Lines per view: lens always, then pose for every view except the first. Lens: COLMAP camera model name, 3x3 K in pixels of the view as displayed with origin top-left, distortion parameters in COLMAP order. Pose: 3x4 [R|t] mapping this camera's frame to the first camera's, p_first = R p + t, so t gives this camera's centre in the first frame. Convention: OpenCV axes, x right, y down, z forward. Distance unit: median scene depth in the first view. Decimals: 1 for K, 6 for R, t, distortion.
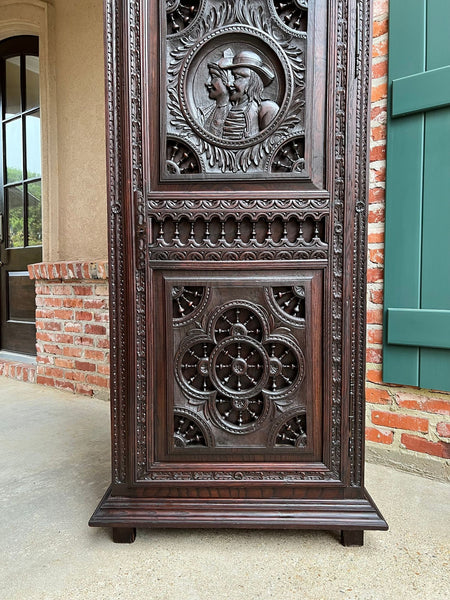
lens RADIAL K [[463.5, 0, 228.7], [0, 463.5, 303.0], [0, 0, 1]] dist [0.051727, -0.066042]
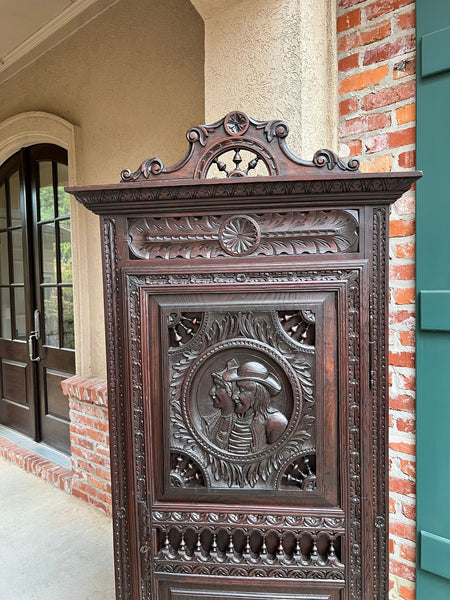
lens RADIAL K [[463.5, 0, 226.3], [0, 463.5, 302.4], [0, 0, 1]] dist [0.051727, -0.066042]
pose [[0.995044, -0.017641, -0.097863, 0.054967], [0.018483, 0.999799, 0.007704, -0.451457], [0.097707, -0.009475, 0.995170, 0.040261]]
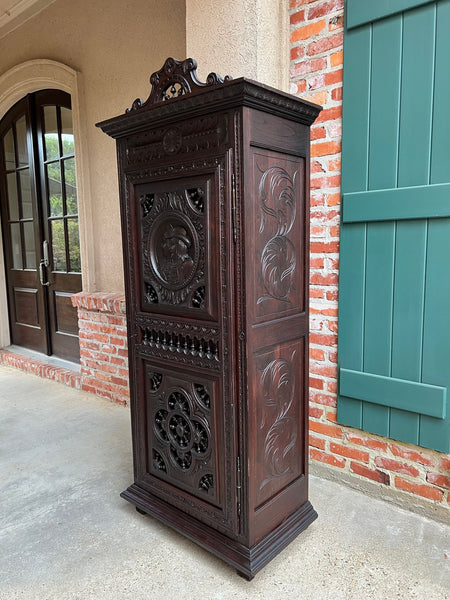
lens RADIAL K [[463.5, 0, 224.4], [0, 463.5, 305.1], [0, 0, 1]] dist [0.051727, -0.066042]
pose [[0.995889, -0.006390, -0.090354, 0.136456], [0.014661, 0.995727, 0.091173, -0.284872], [0.089385, -0.092122, 0.991728, -0.298955]]
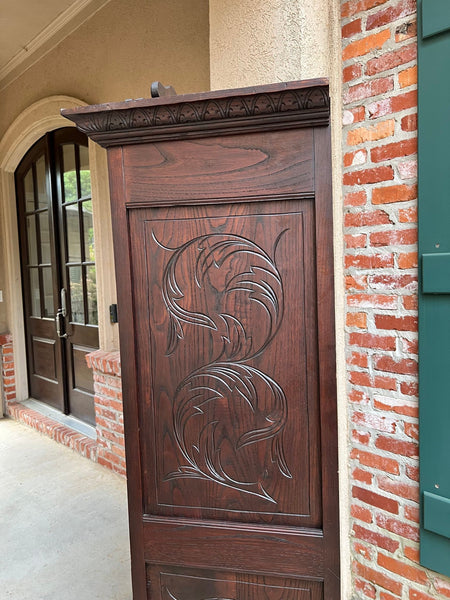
lens RADIAL K [[463.5, 0, 222.4], [0, 463.5, 298.2], [0, 0, 1]] dist [0.051727, -0.066042]
pose [[0.985242, -0.023979, -0.169478, 0.109109], [0.029354, 0.999140, 0.029277, -0.413032], [0.168630, -0.033820, 0.985099, 0.014301]]
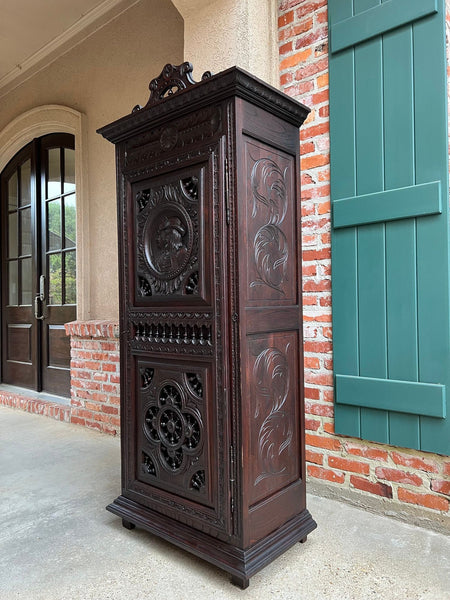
lens RADIAL K [[463.5, 0, 221.4], [0, 463.5, 300.3], [0, 0, 1]] dist [0.051727, -0.066042]
pose [[0.996251, -0.016434, -0.084935, 0.138942], [0.011616, 0.998312, -0.056909, -0.121413], [0.085727, 0.055709, 0.994760, -0.302601]]
